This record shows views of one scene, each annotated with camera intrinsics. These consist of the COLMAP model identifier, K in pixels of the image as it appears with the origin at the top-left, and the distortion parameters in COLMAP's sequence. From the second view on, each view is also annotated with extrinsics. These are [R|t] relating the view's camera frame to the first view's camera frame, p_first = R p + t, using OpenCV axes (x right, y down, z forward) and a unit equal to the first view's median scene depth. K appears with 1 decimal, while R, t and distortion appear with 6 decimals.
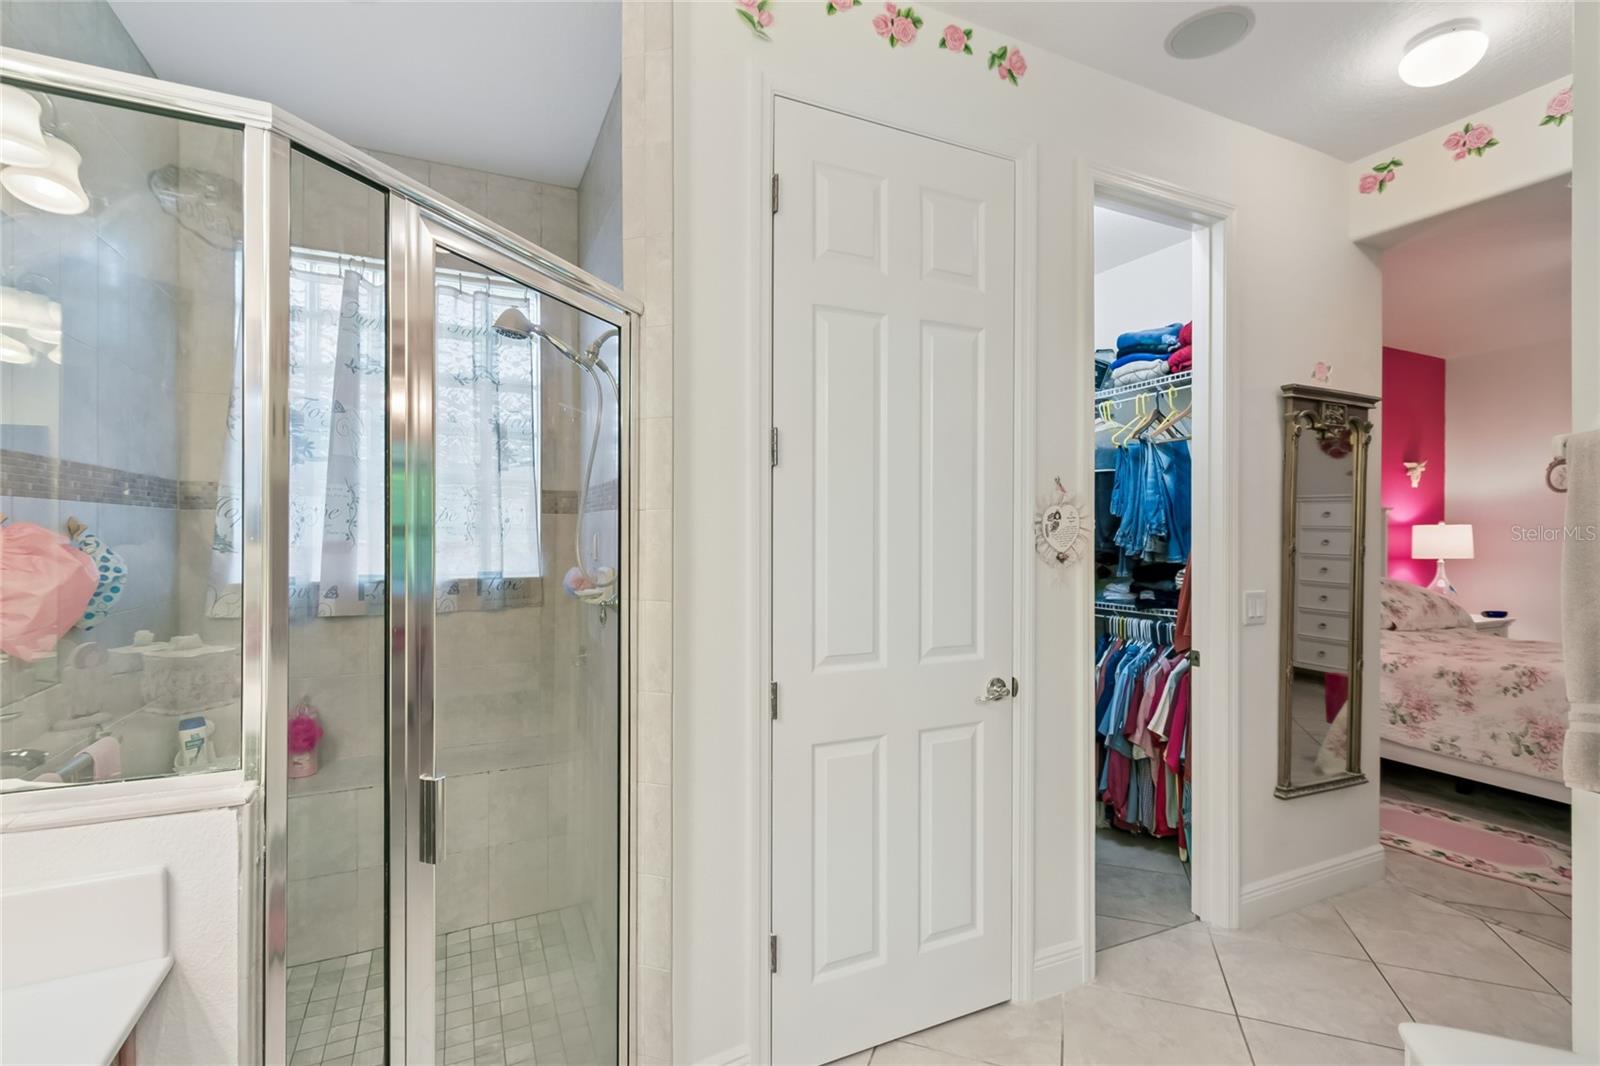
lens RADIAL K [[720.0, 0, 793.0], [0, 720.0, 536.9], [0, 0, 1]] dist [0.005600, -0.000791]
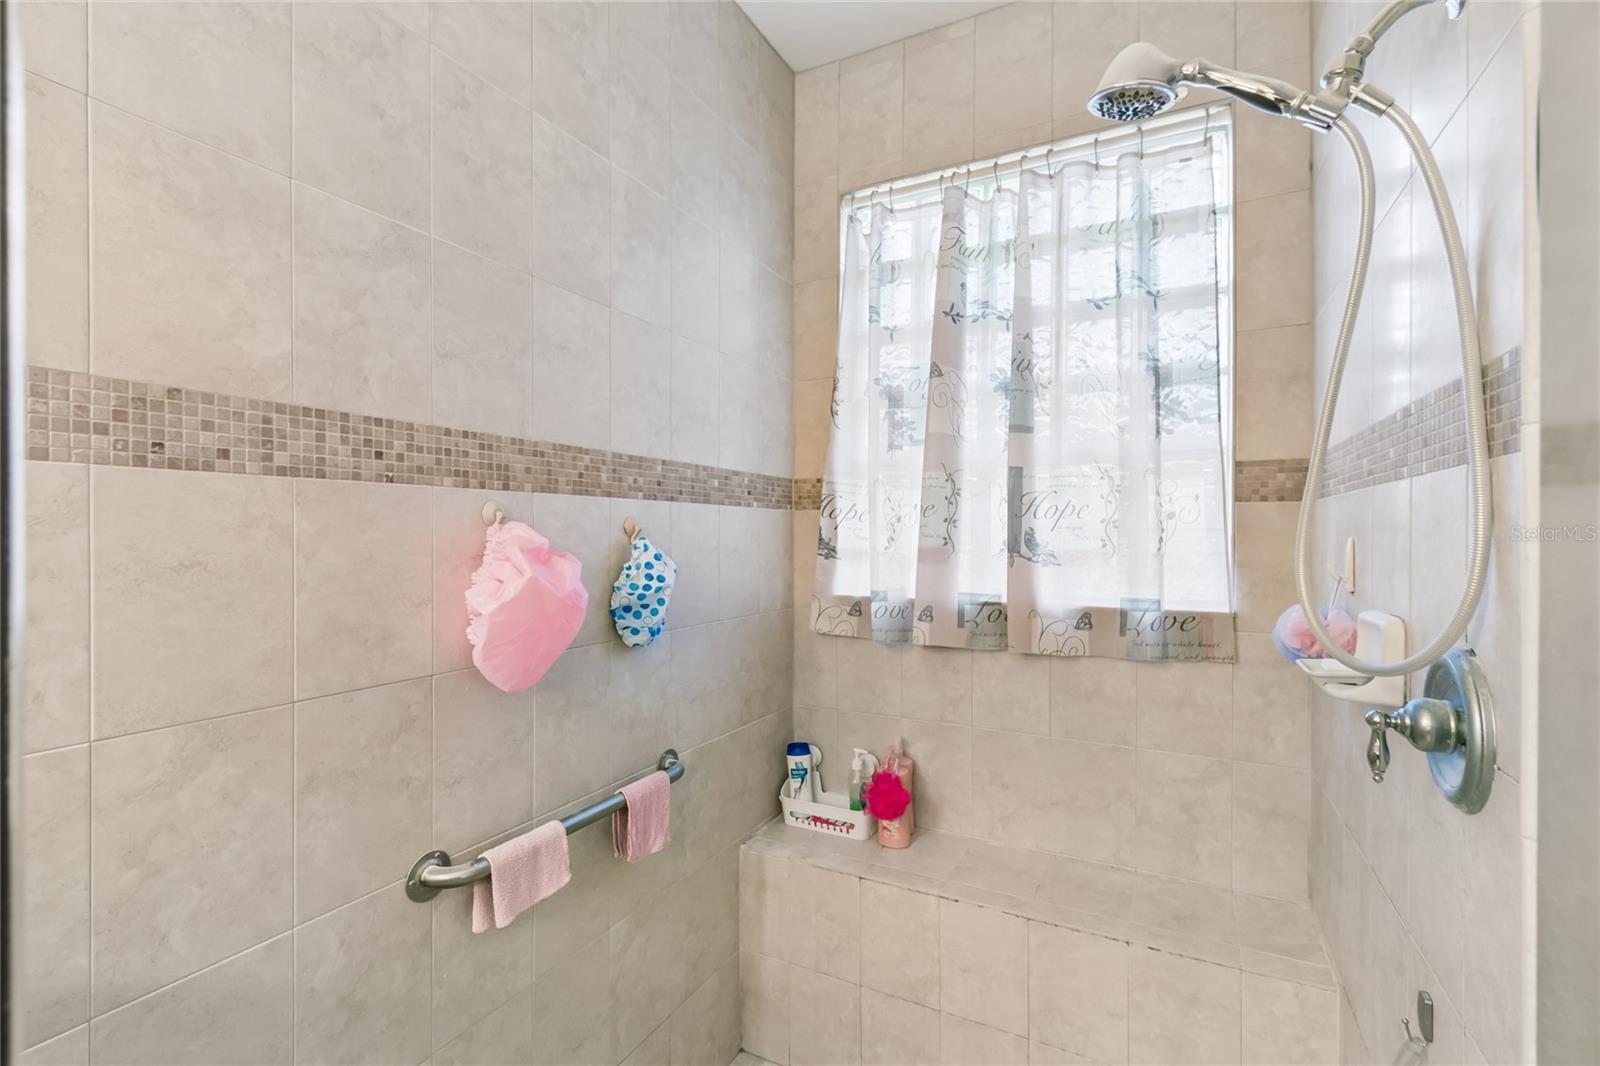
lens RADIAL K [[720.0, 0, 789.2], [0, 720.0, 534.5], [0, 0, 1]] dist [0.005600, -0.000791]
pose [[0.604527, -0.002411, -0.796581, -0.118424], [-0.006194, 0.999951, -0.007727, -0.000376], [0.796561, 0.009605, 0.604482, 0.417509]]
